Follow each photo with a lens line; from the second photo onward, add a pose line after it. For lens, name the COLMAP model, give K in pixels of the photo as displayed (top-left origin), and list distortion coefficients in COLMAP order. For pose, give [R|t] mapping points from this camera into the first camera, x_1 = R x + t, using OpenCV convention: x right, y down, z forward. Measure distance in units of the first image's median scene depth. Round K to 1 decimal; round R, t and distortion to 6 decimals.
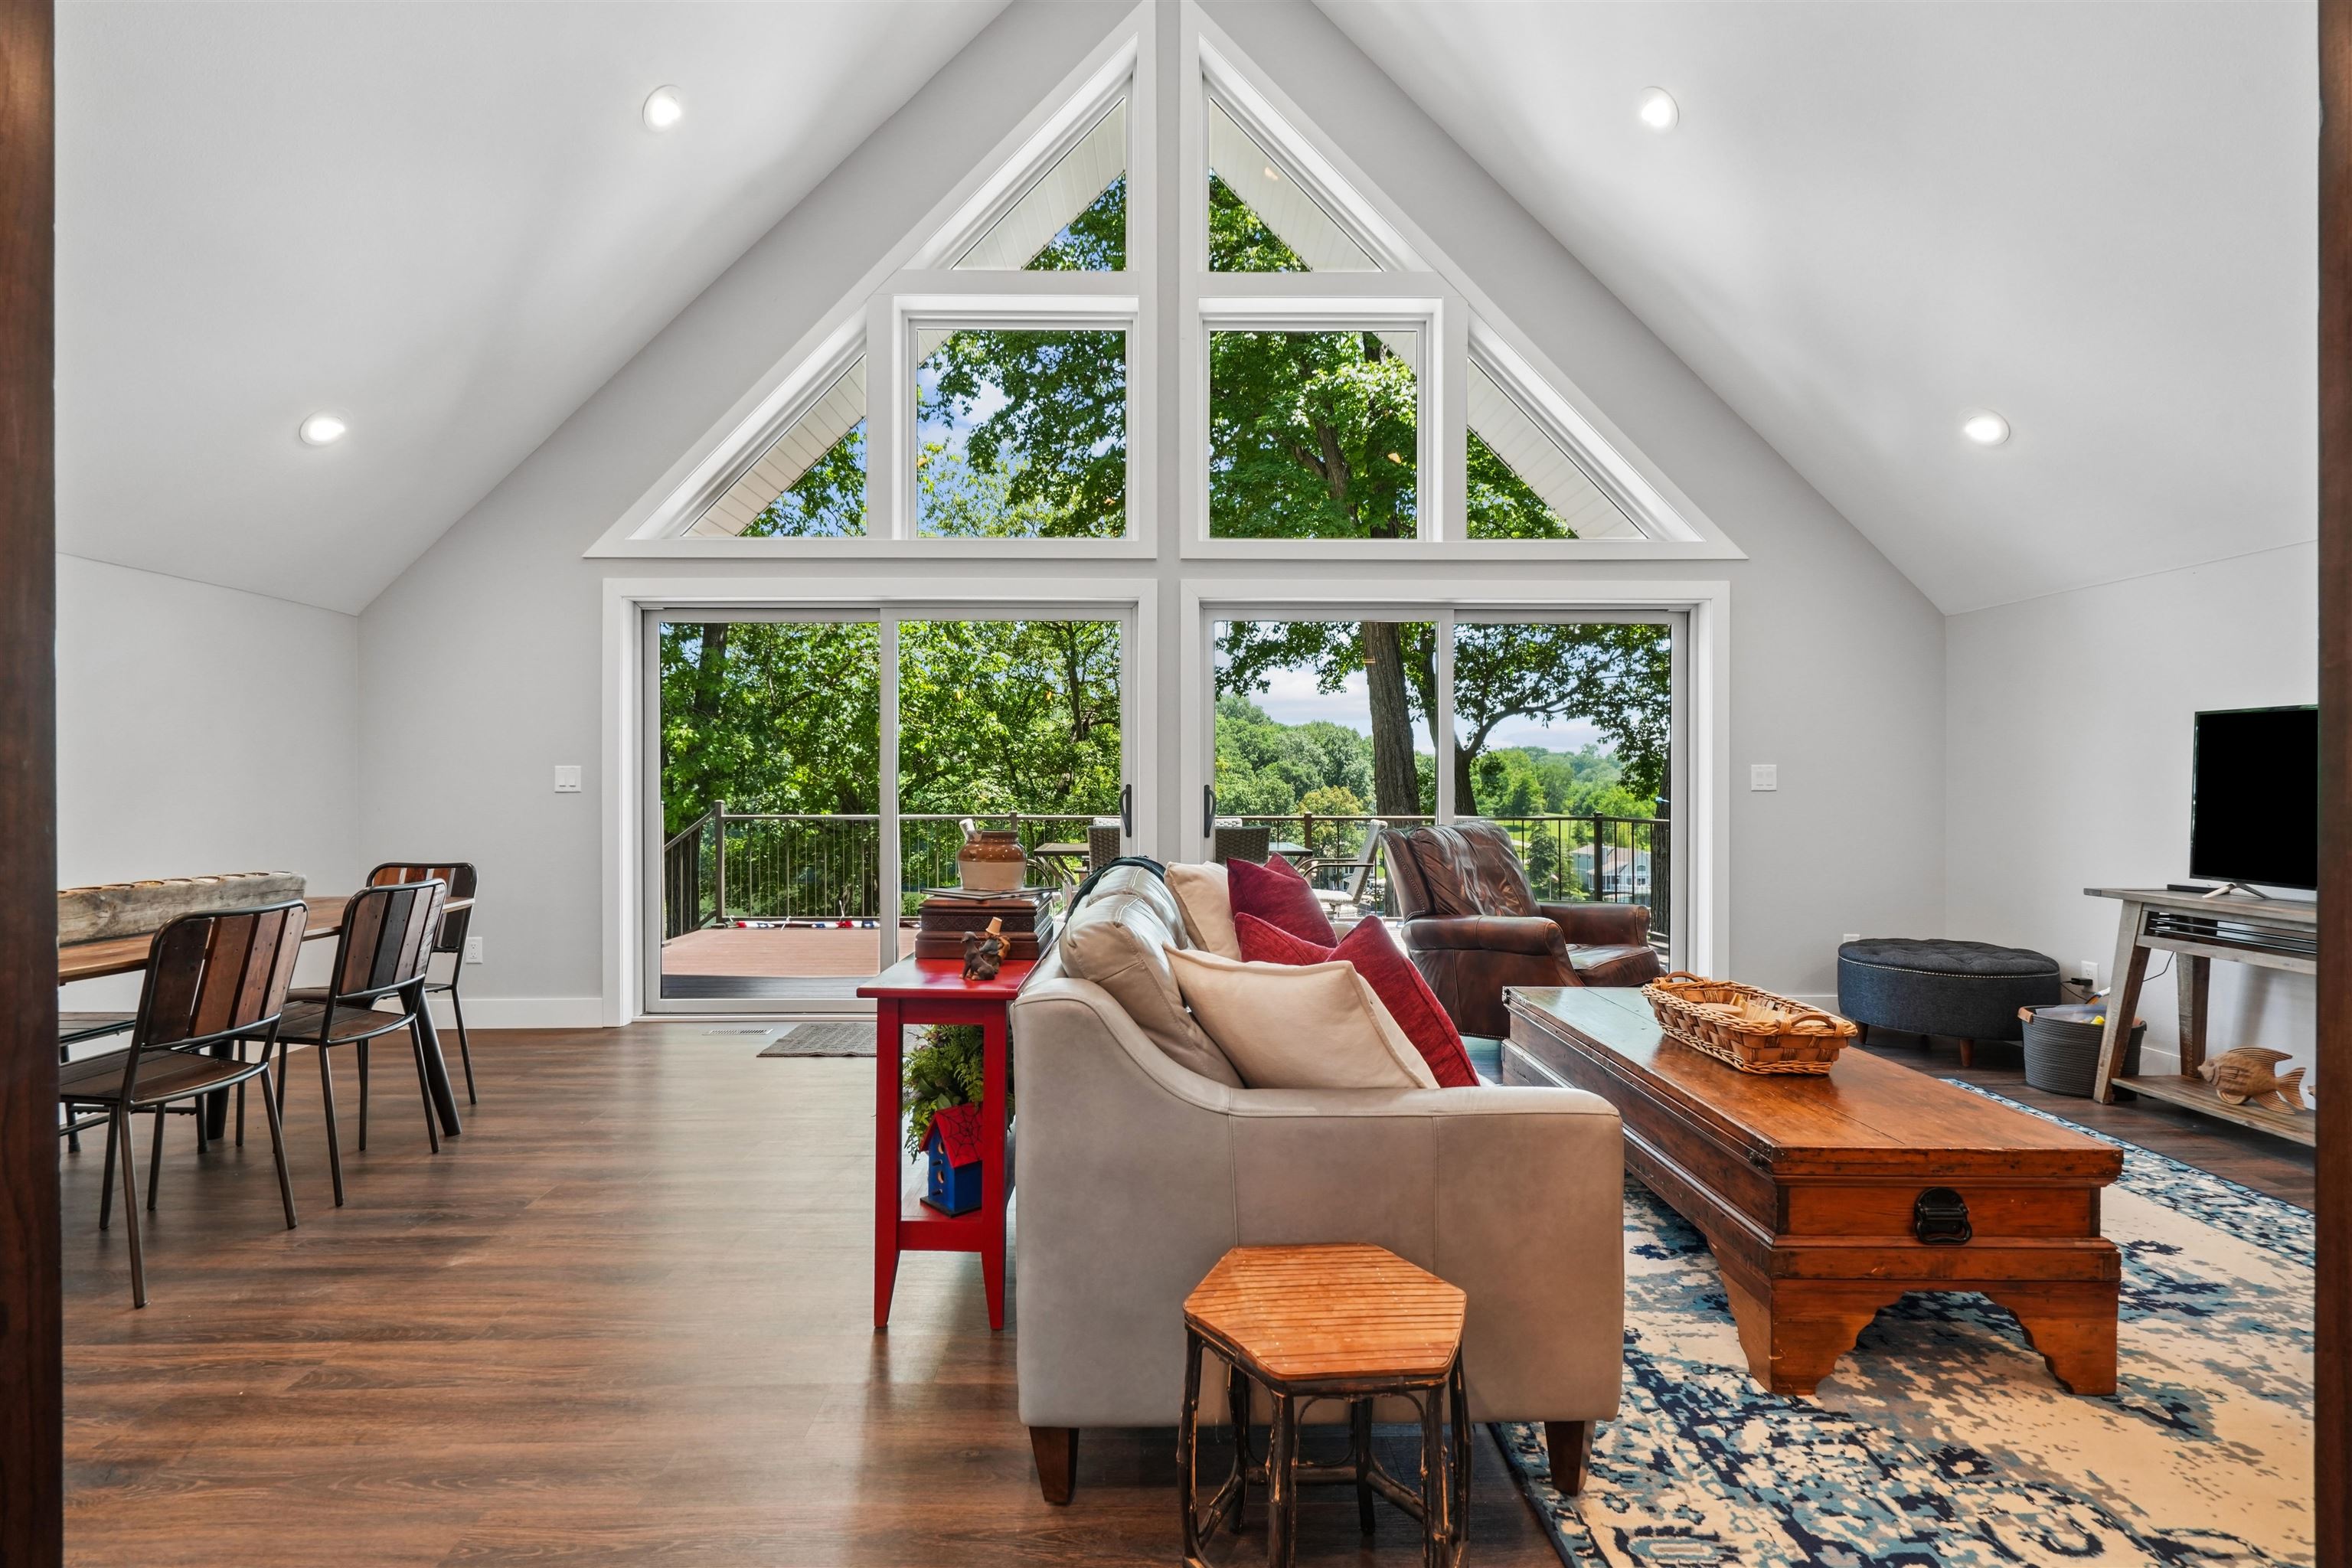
lens RADIAL K [[1075.7, 0, 1156.1], [0, 1075.7, 790.6], [0, 0, 1]] dist [-0.003249, 0.001032]
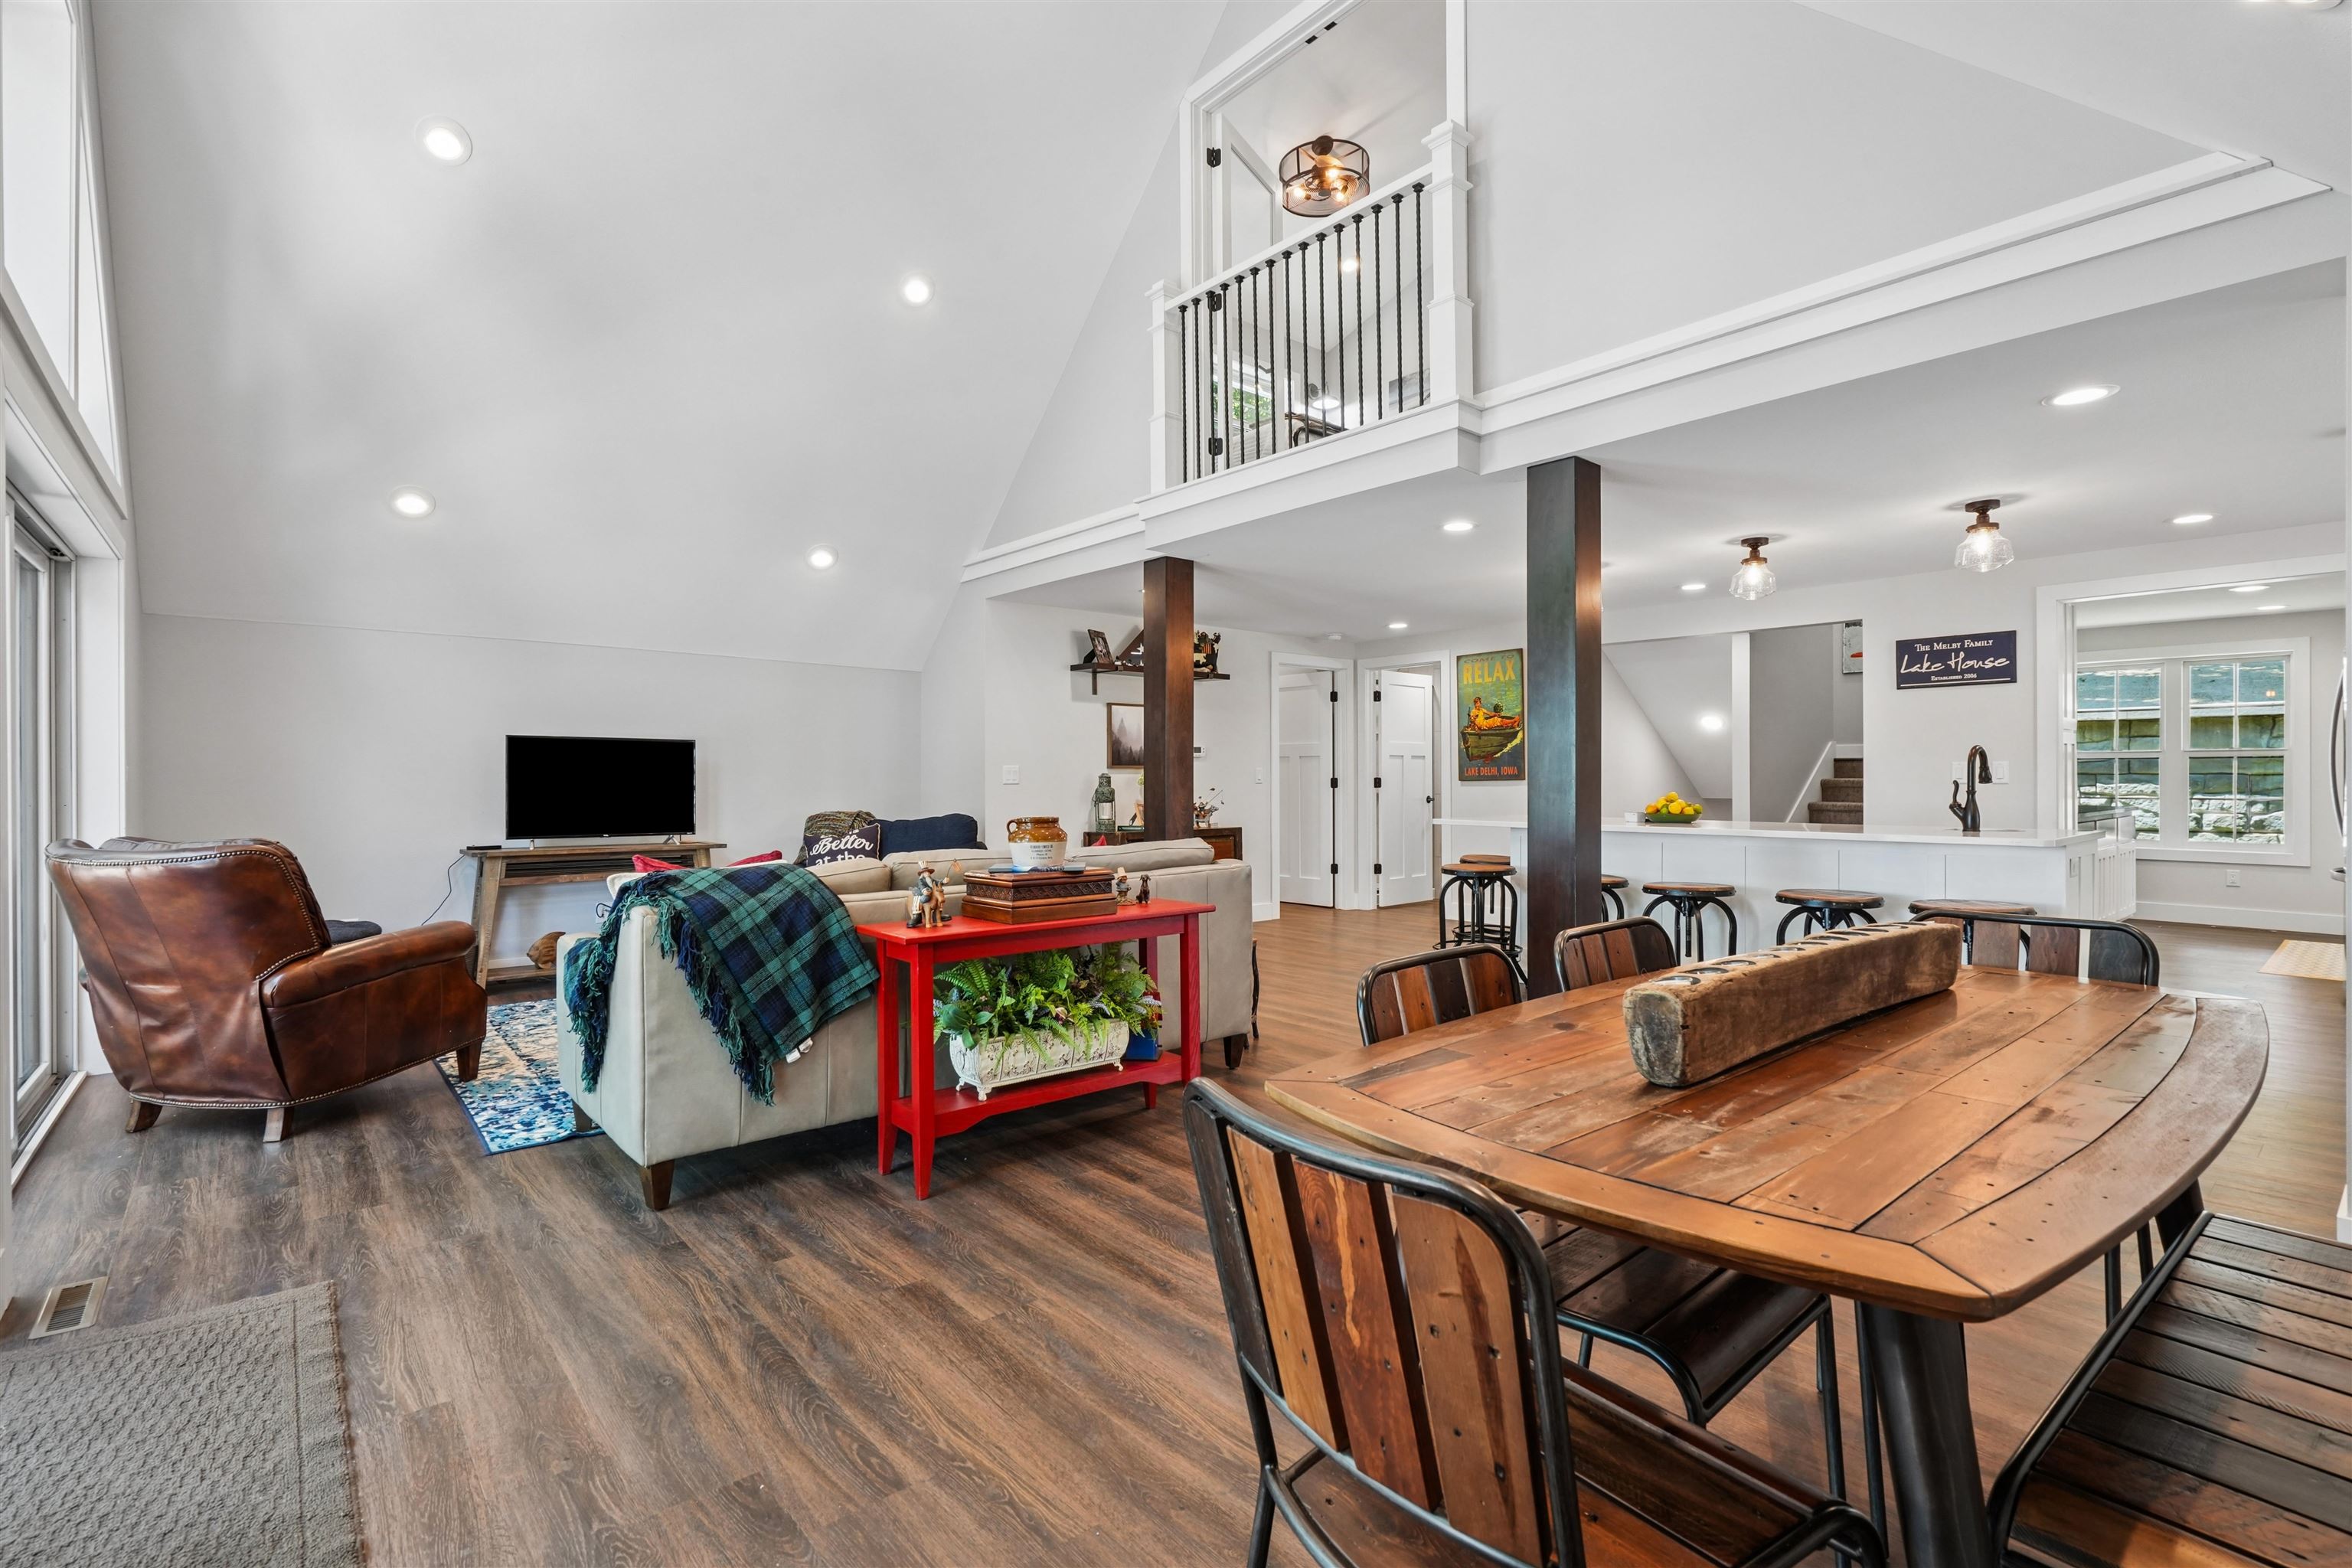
lens RADIAL K [[1075.7, 0, 1181.0], [0, 1075.7, 769.4], [0, 0, 1]] dist [-0.003249, 0.001032]
pose [[-0.644957, 0.008329, 0.764173, -0.720409], [0.006742, 0.999964, -0.005209, -0.005833], [-0.764189, 0.001792, -0.644990, 1.027592]]
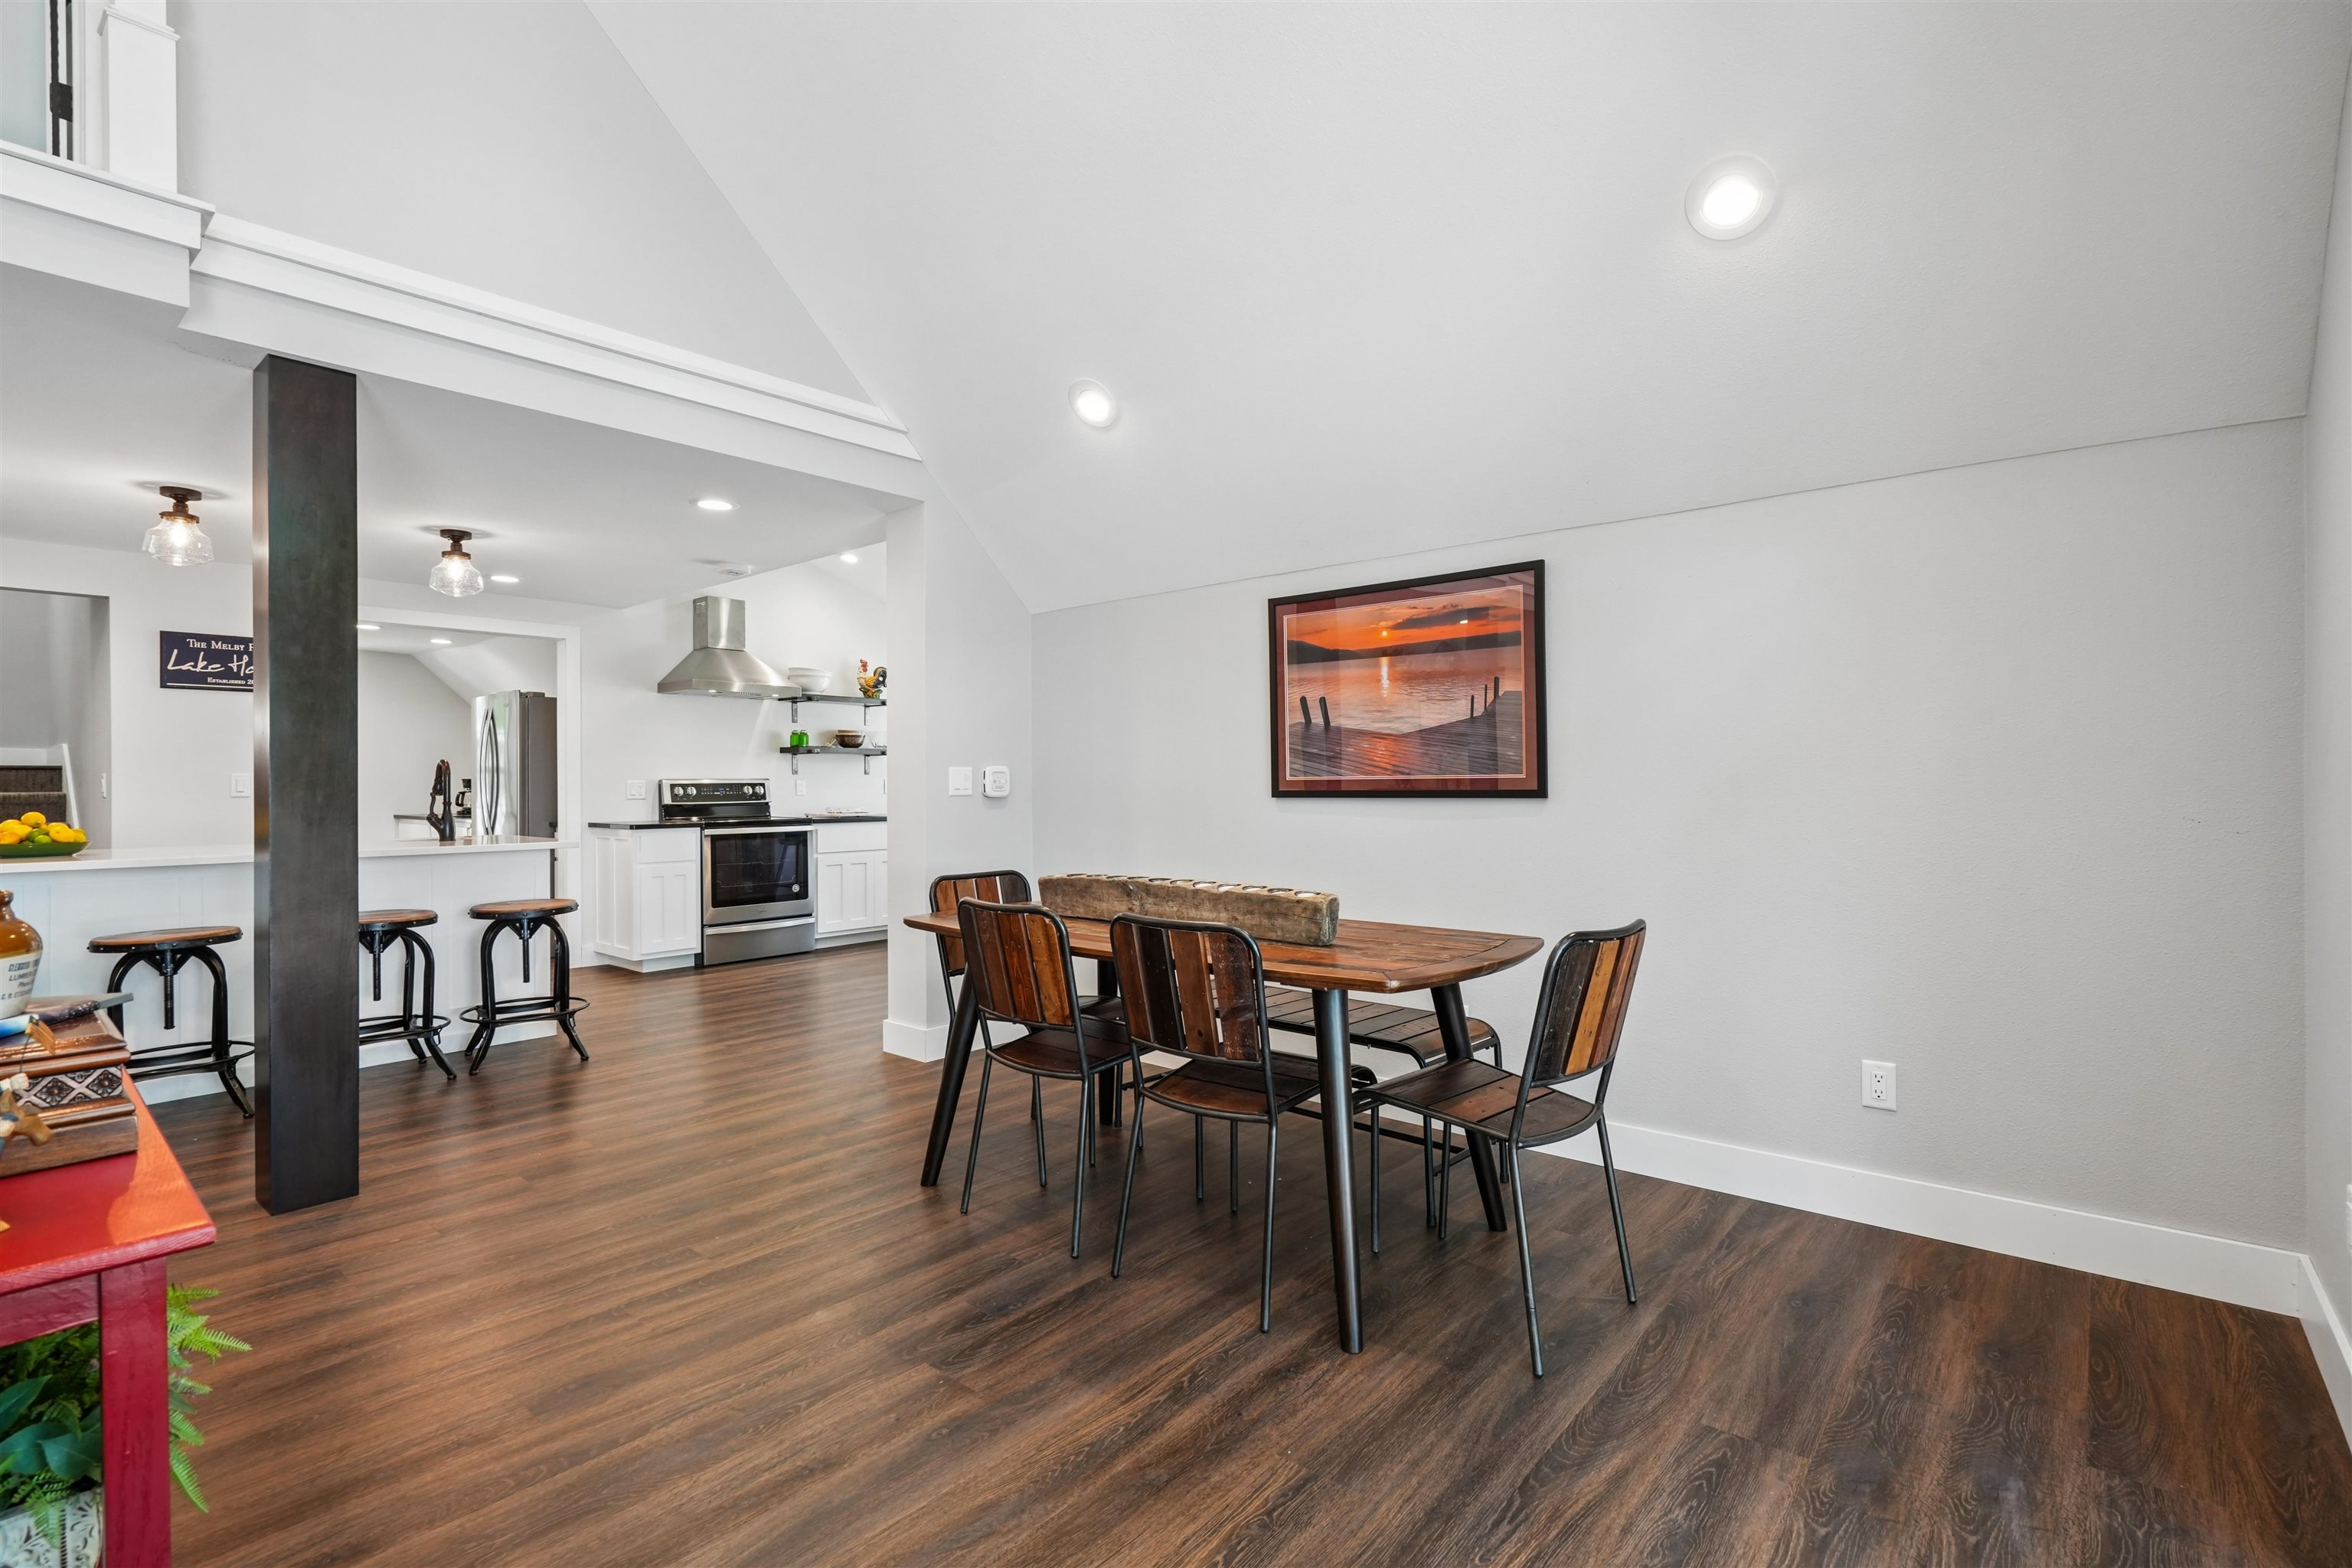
lens RADIAL K [[1075.7, 0, 1180.9], [0, 1075.7, 782.4], [0, 0, 1]] dist [-0.003249, 0.001032]
pose [[-0.653346, 0.002425, -0.757056, -0.095445], [0.000729, 0.999996, 0.002574, -0.007732], [0.757059, 0.001130, -0.653345, 1.052642]]
